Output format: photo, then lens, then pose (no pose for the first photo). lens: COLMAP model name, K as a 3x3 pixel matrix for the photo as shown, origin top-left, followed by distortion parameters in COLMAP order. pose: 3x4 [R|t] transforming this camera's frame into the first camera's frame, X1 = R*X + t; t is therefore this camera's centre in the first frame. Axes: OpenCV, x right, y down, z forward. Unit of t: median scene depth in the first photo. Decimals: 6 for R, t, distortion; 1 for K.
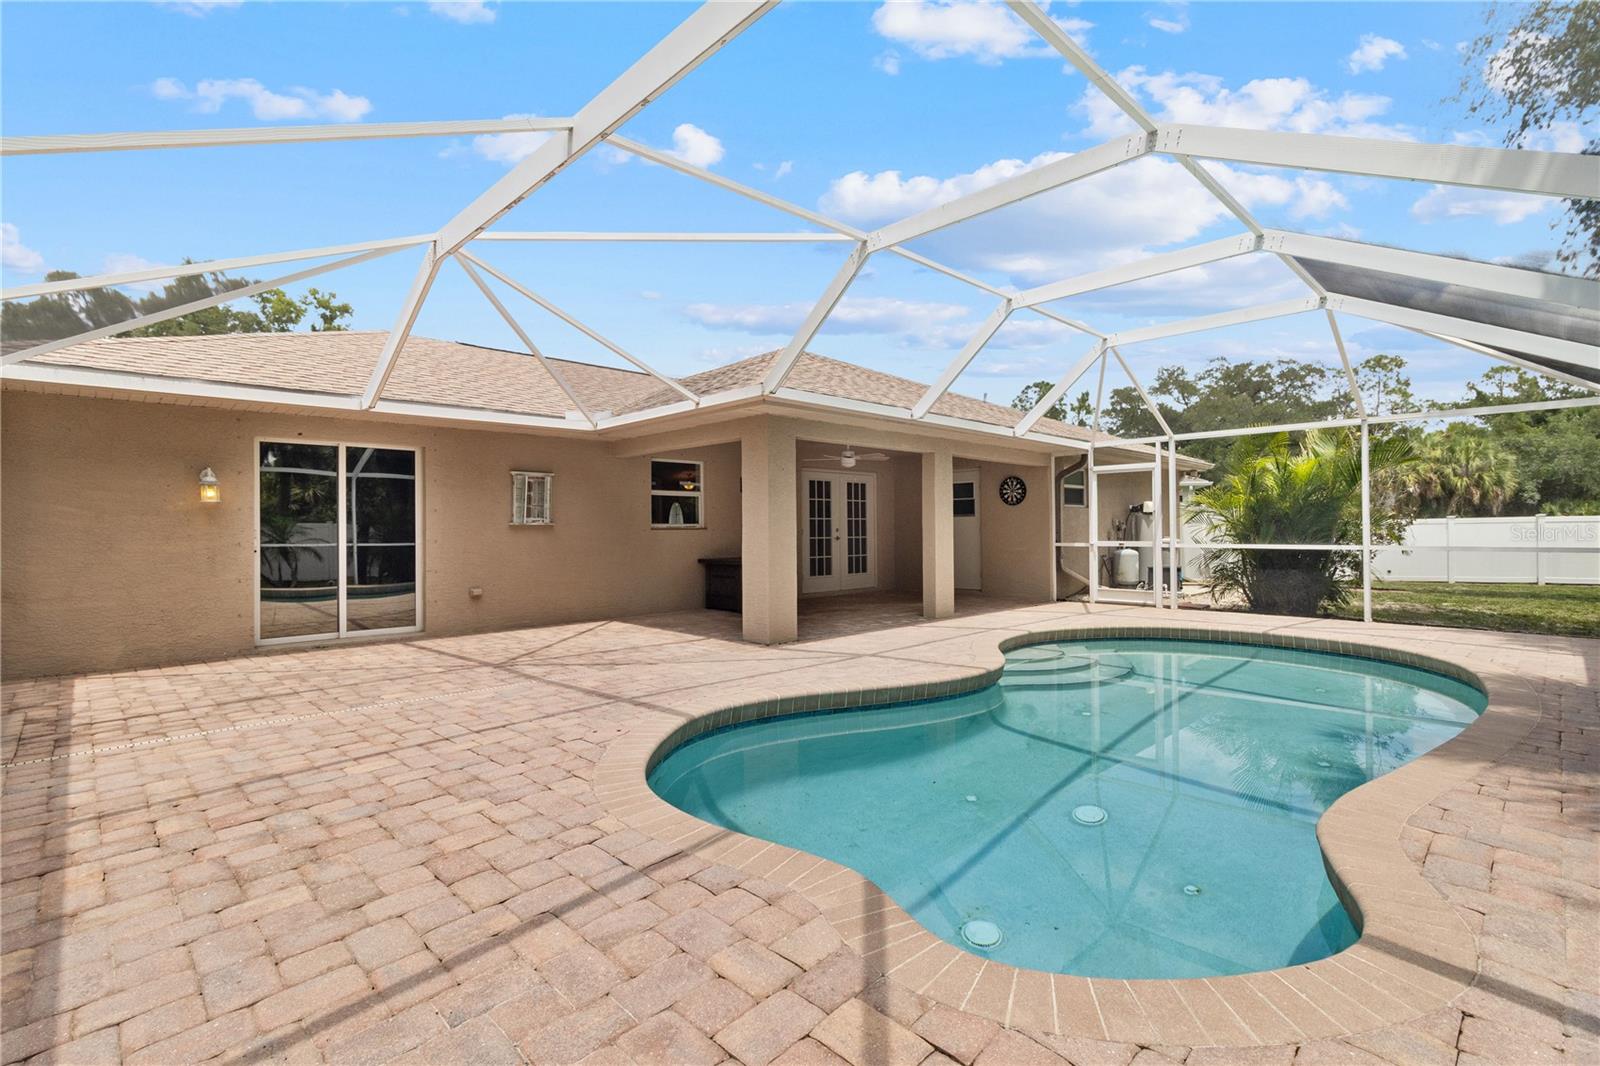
lens RADIAL K [[744.3, 0, 799.0], [0, 744.3, 536.3], [0, 0, 1]] dist [0.002434, -0.001089]
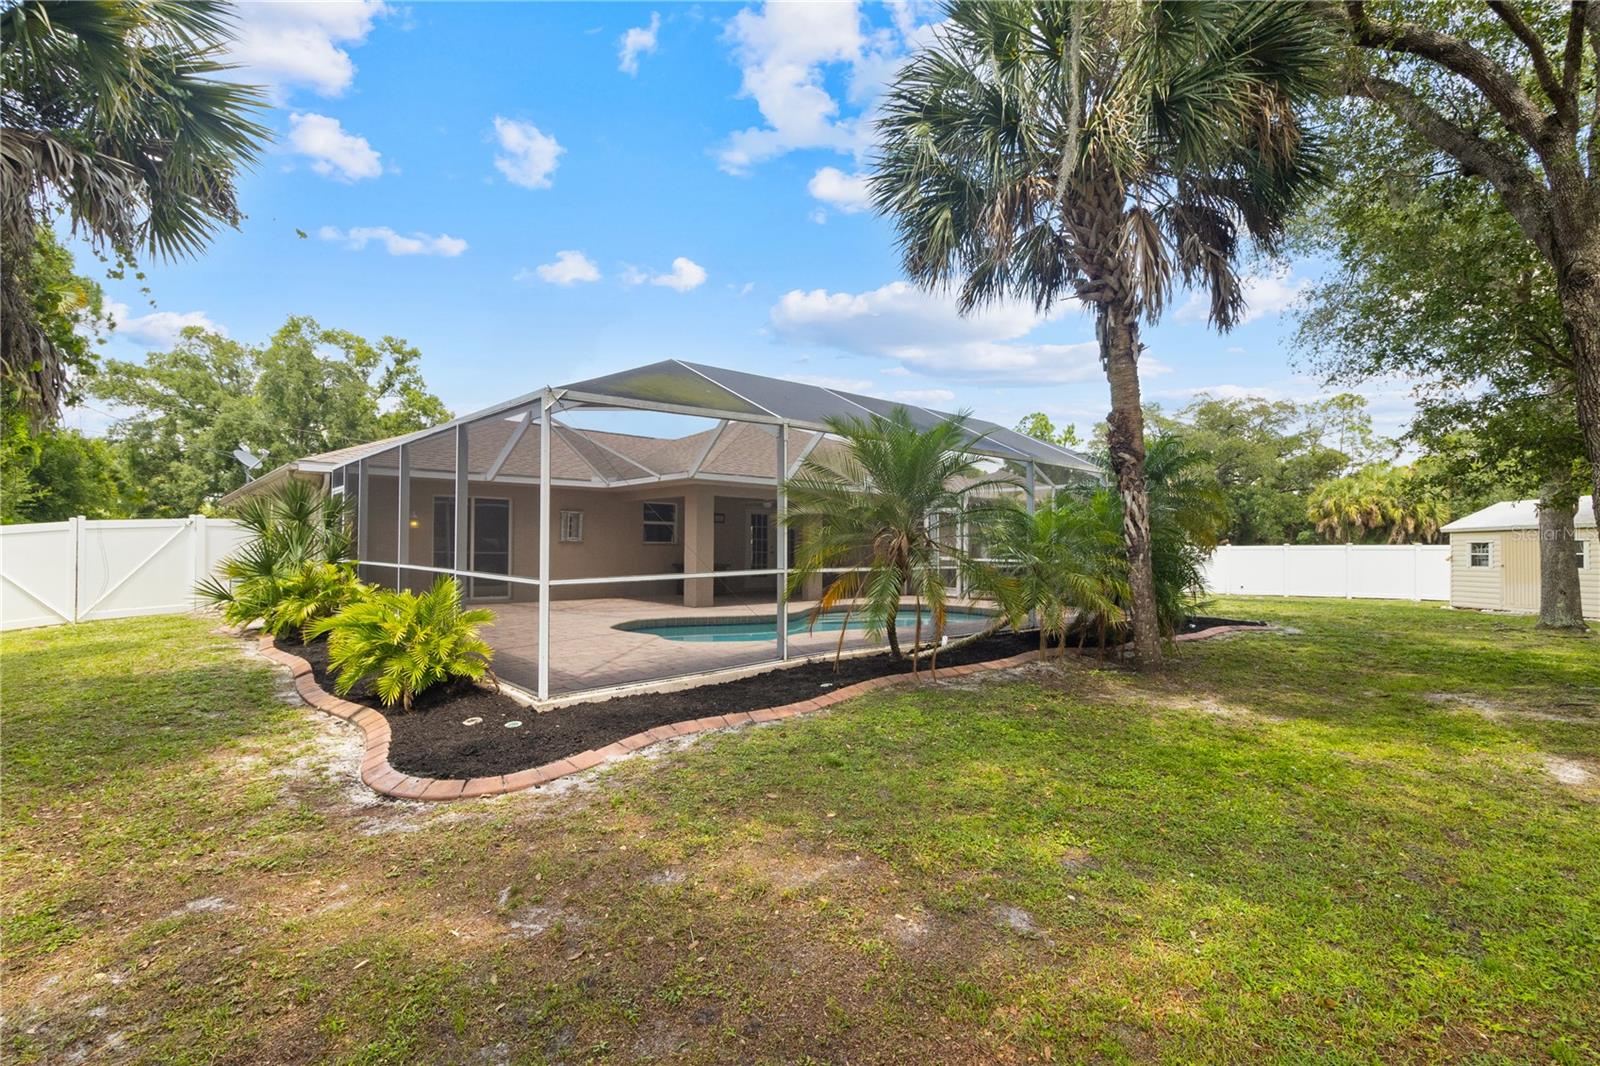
lens RADIAL K [[744.3, 0, 800.7], [0, 744.3, 529.5], [0, 0, 1]] dist [0.002434, -0.001089]
pose [[0.999191, 0.013606, -0.037847, 0.046482], [-0.014869, 0.999334, -0.033316, 0.001634], [0.037369, 0.033852, 0.998728, -0.137973]]
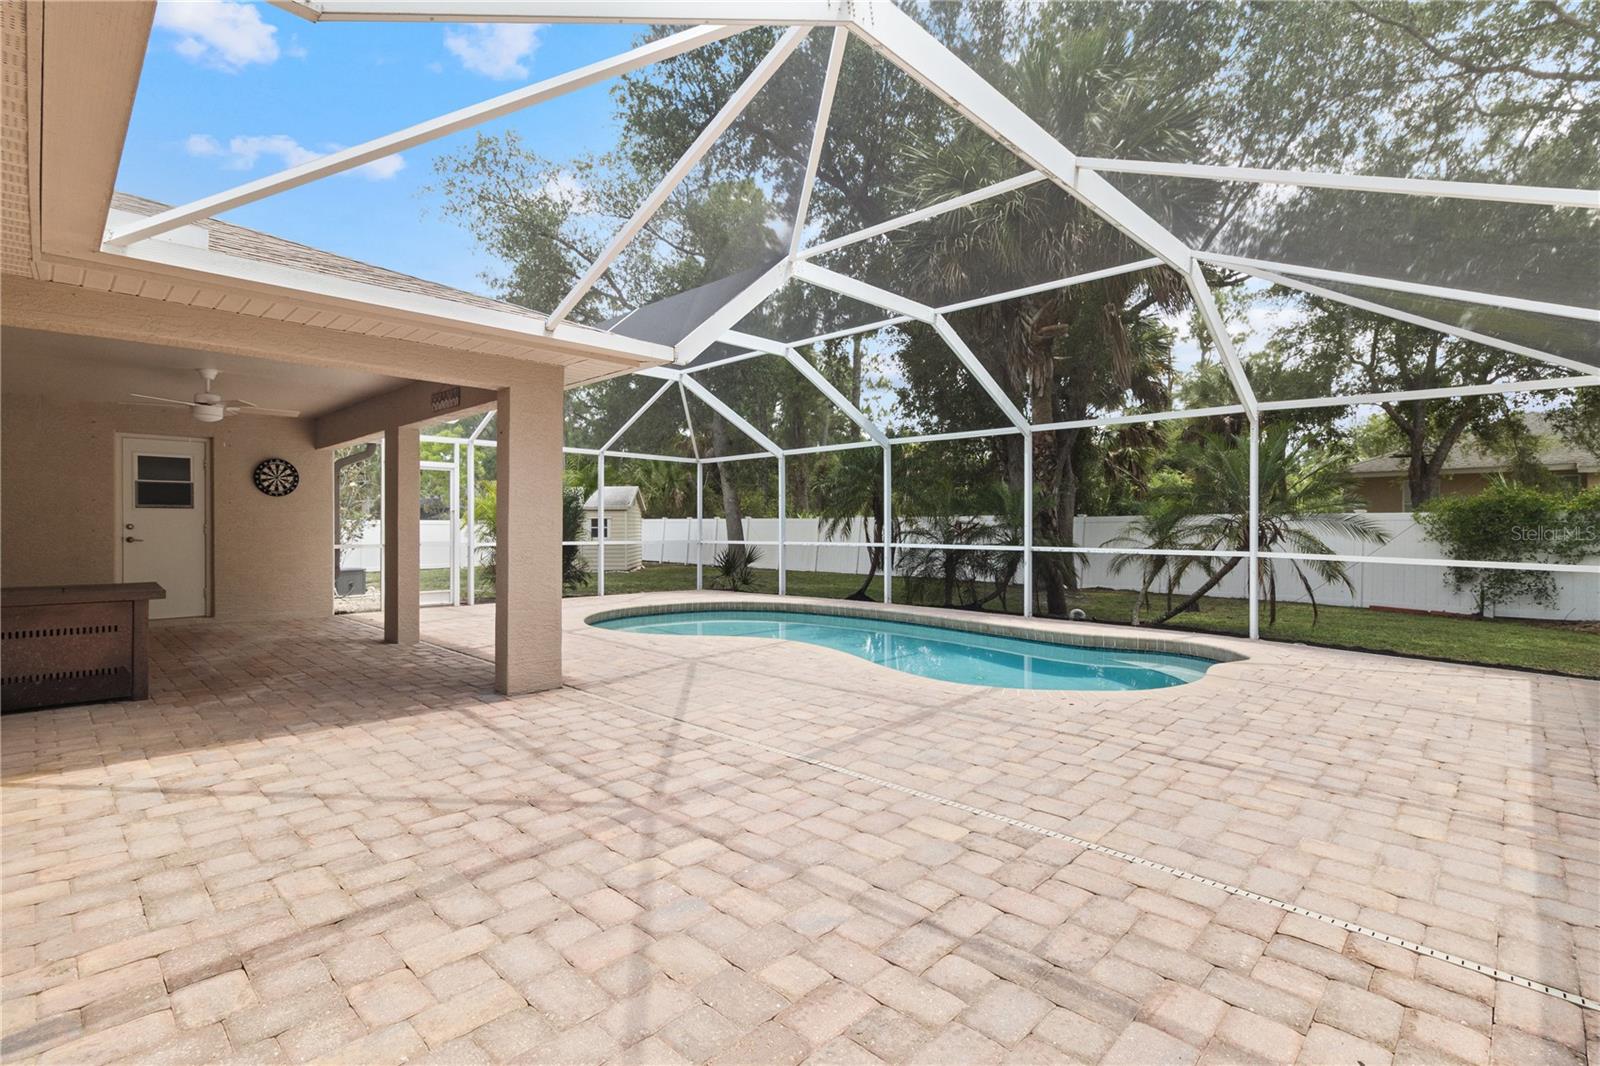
lens RADIAL K [[744.3, 0, 799.8], [0, 744.3, 527.7], [0, 0, 1]] dist [0.002434, -0.001089]
pose [[-0.021921, 0.001202, 0.999759, -0.824533], [0.009066, 0.999958, -0.001004, -0.007521], [-0.999719, 0.009042, -0.021931, 0.843495]]
